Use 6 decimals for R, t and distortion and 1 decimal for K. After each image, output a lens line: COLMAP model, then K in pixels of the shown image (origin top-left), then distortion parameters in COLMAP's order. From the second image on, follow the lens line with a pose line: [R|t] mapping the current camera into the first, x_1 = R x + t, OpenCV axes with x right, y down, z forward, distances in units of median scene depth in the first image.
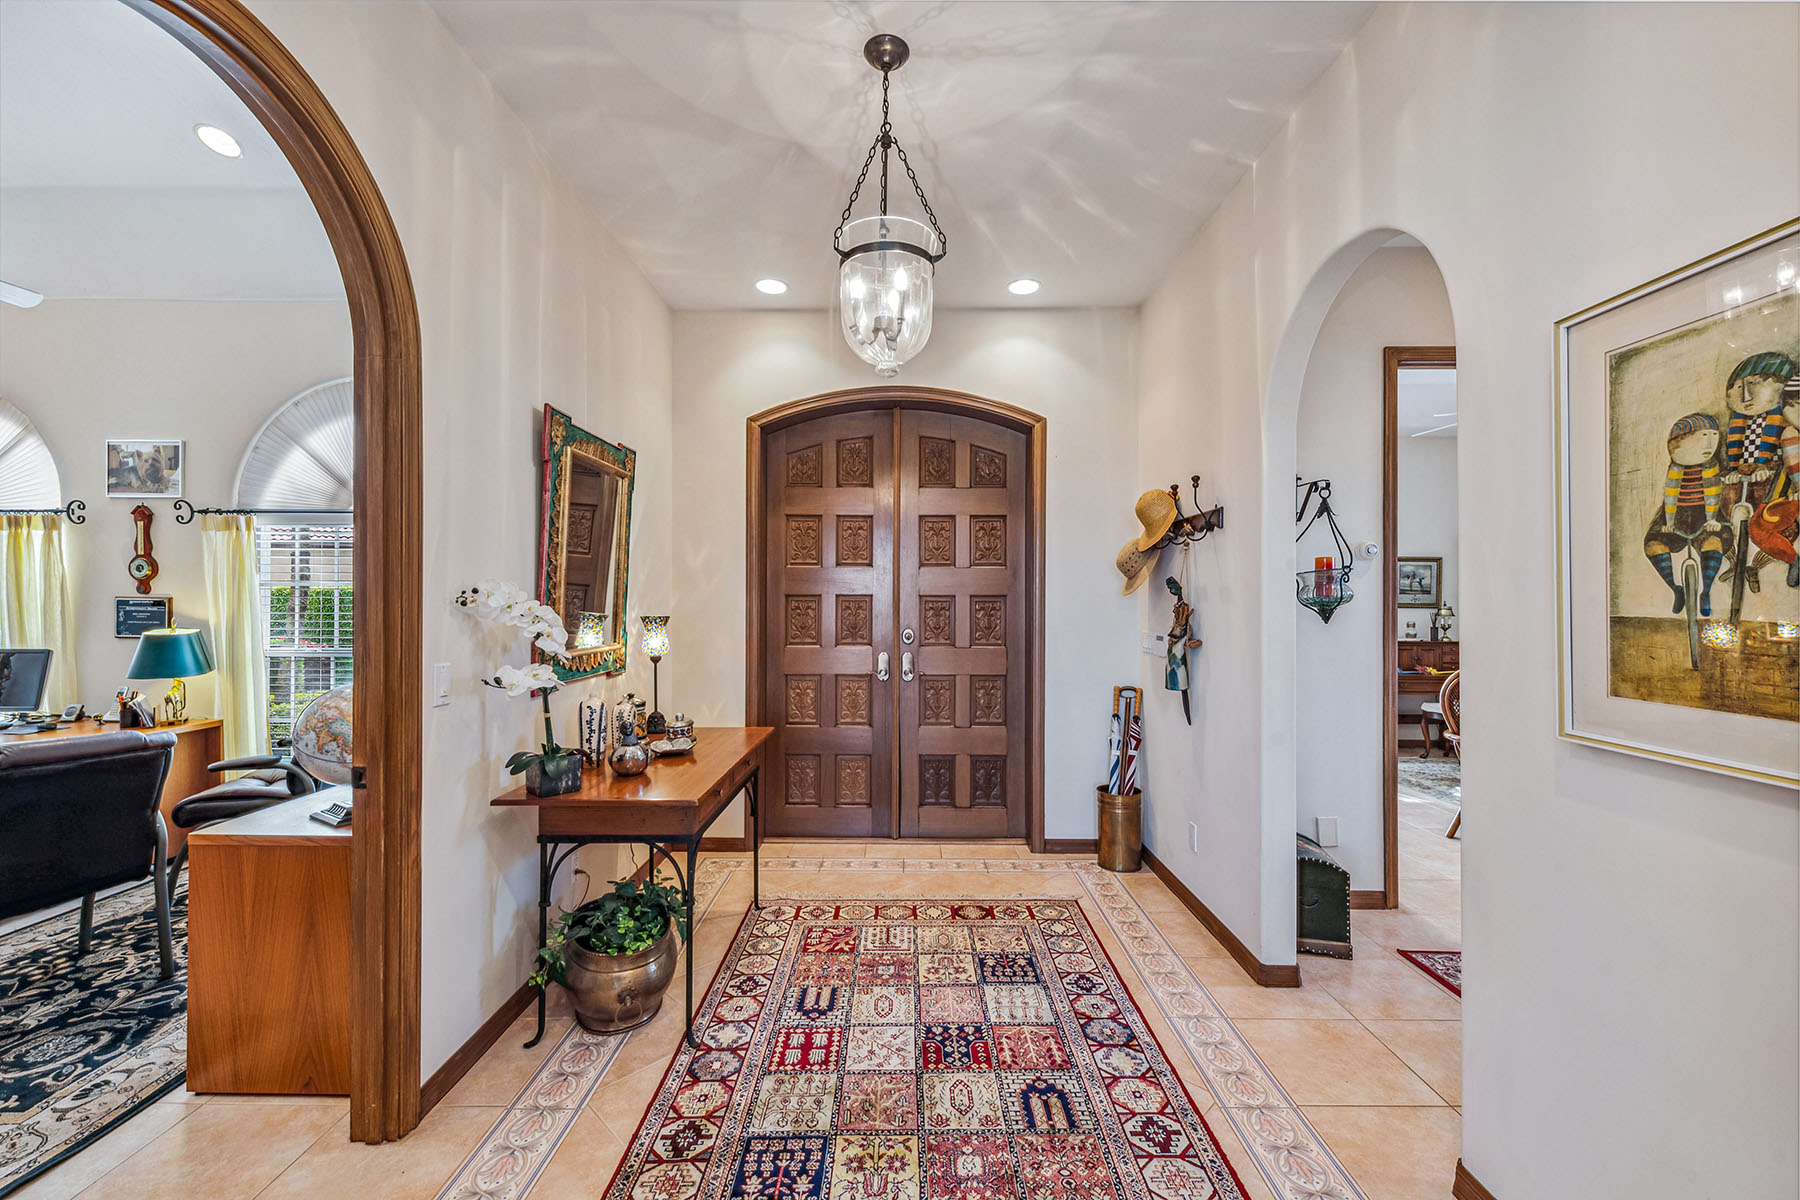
lens RADIAL K [[741.1, 0, 901.8], [0, 741.1, 607.4], [0, 0, 1]] dist [0.006126, -0.002045]
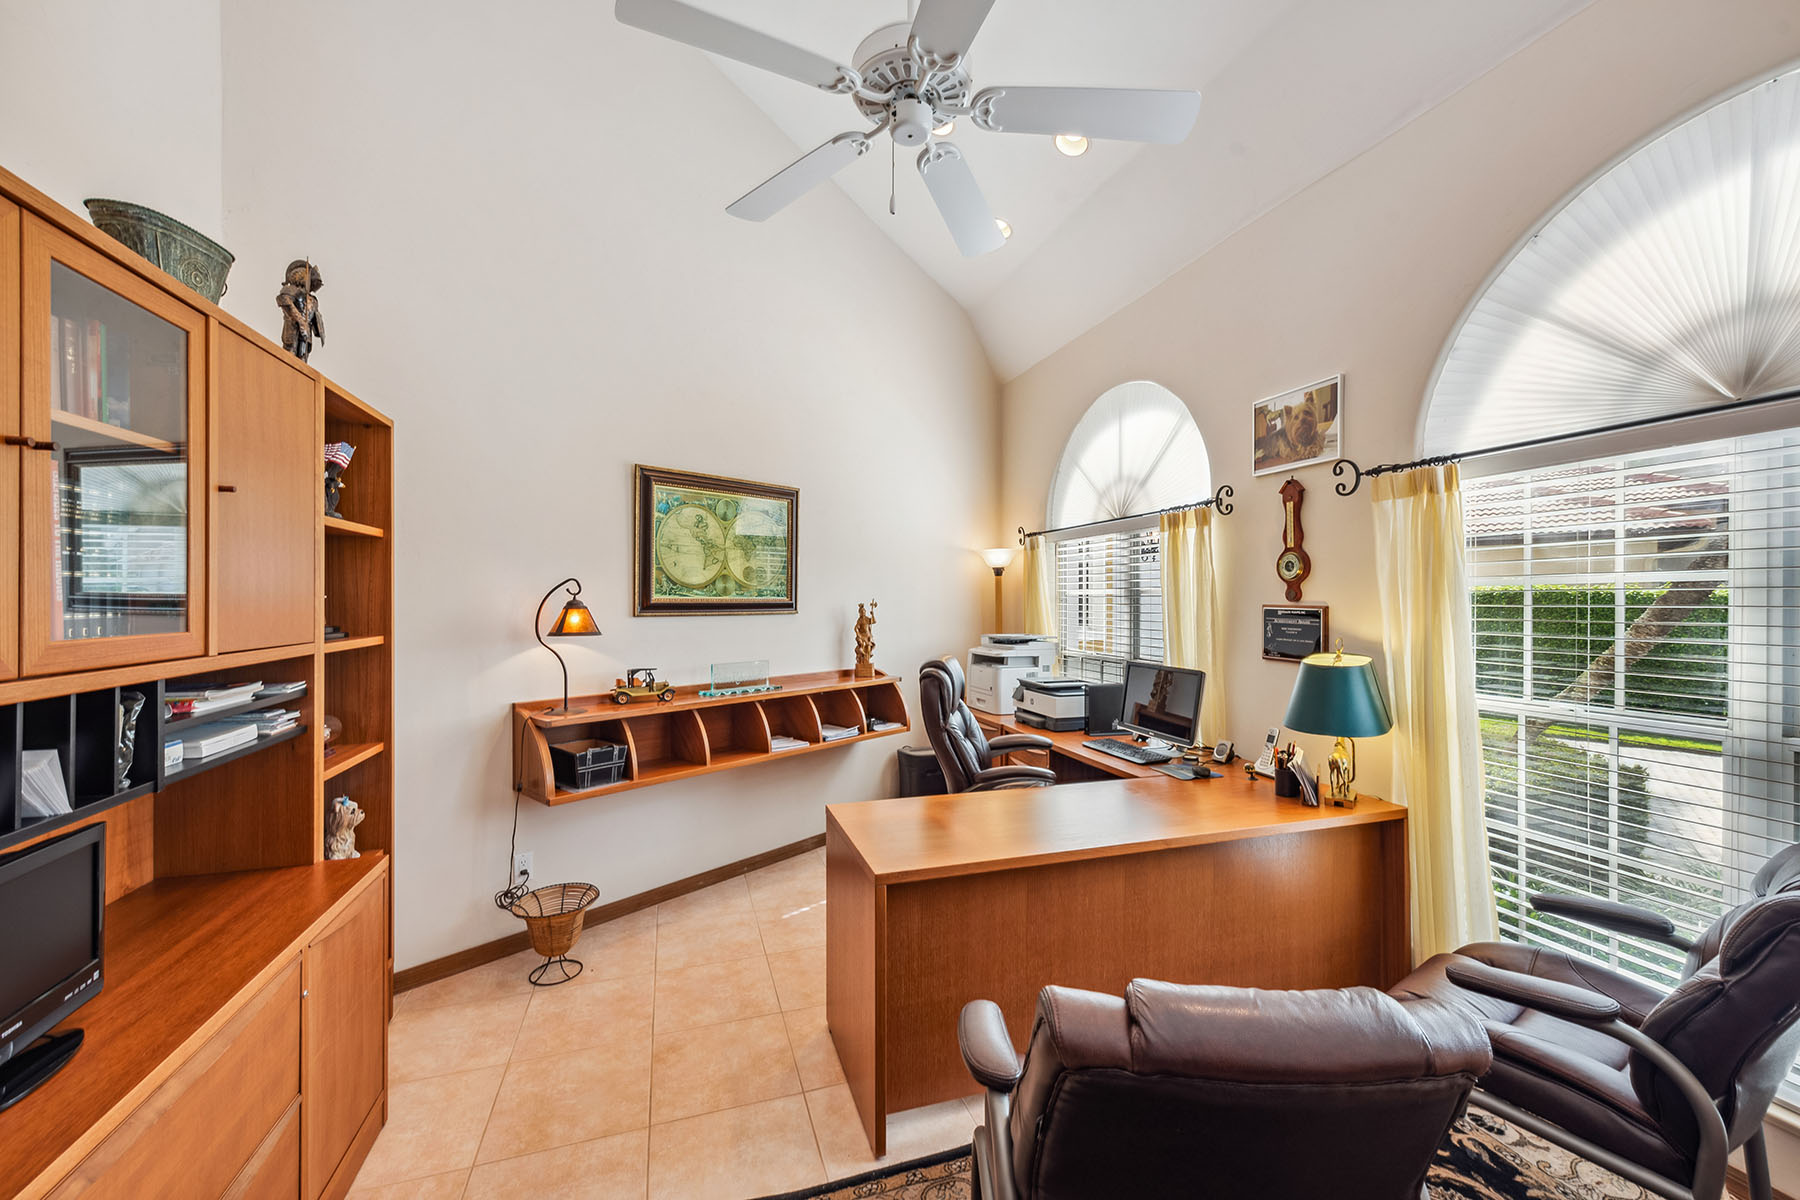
lens RADIAL K [[721.4, 0, 903.3], [0, 721.4, 601.8], [0, 0, 1]] dist [0.009246, 0.000194]
pose [[0.324311, -0.005053, -0.945937, -0.476754], [0.003495, 0.999985, -0.004144, -0.016221], [0.945944, -0.001962, 0.324324, 0.411747]]
